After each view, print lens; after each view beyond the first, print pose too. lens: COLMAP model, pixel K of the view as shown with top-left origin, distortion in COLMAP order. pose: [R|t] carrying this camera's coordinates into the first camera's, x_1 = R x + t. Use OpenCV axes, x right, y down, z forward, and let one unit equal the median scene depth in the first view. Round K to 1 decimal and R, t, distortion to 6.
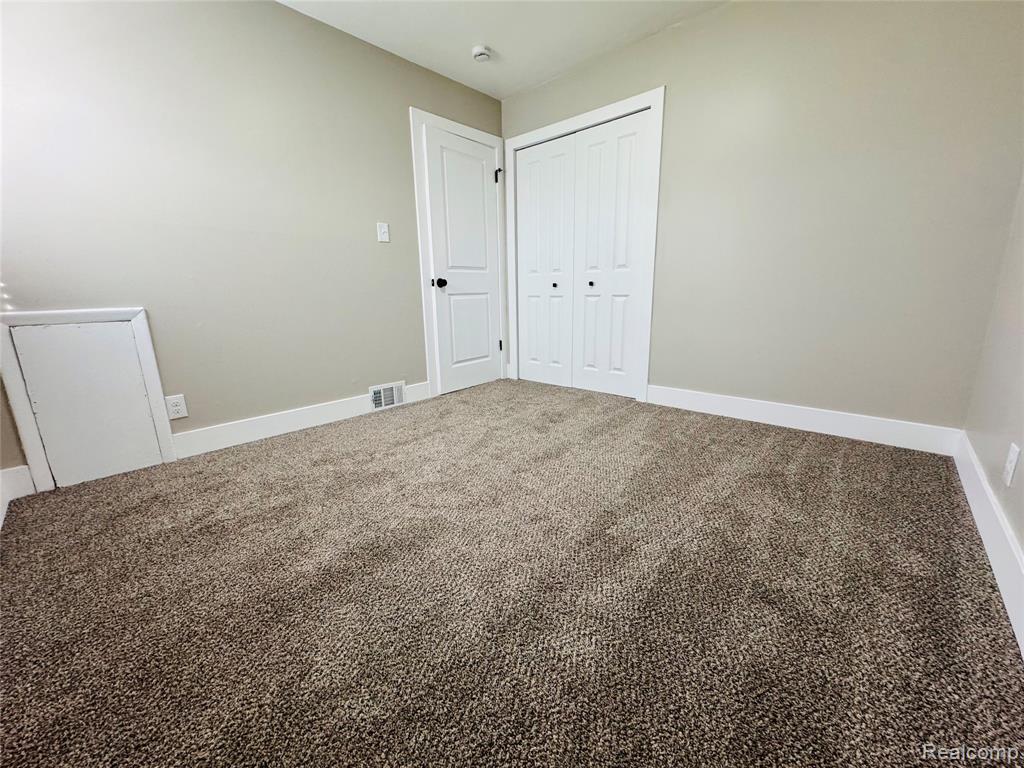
lens RADIAL K [[408.5, 0, 511.6], [0, 408.5, 385.8], [0, 0, 1]] dist [-0.003190, 0.000574]
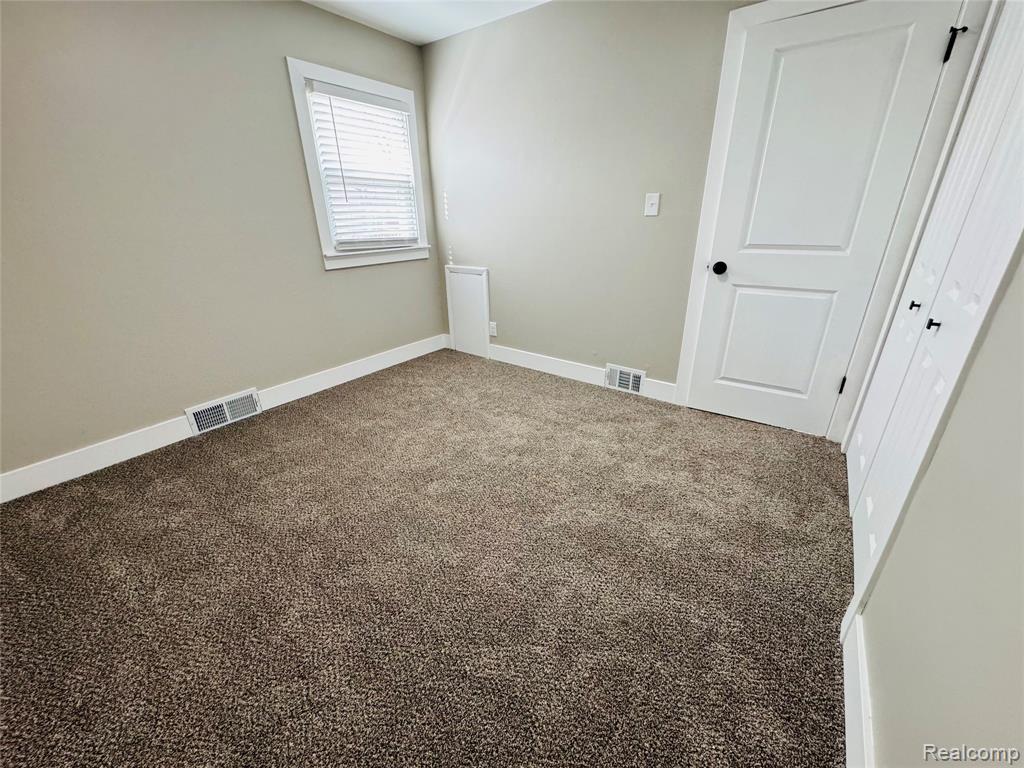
lens RADIAL K [[408.5, 0, 513.5], [0, 408.5, 387.4], [0, 0, 1]] dist [-0.003190, 0.000574]
pose [[0.101065, 0.406721, -0.907945, 0.524030], [-0.214889, 0.899999, 0.379242, -0.251783], [0.971395, 0.156780, 0.178358, 0.535874]]
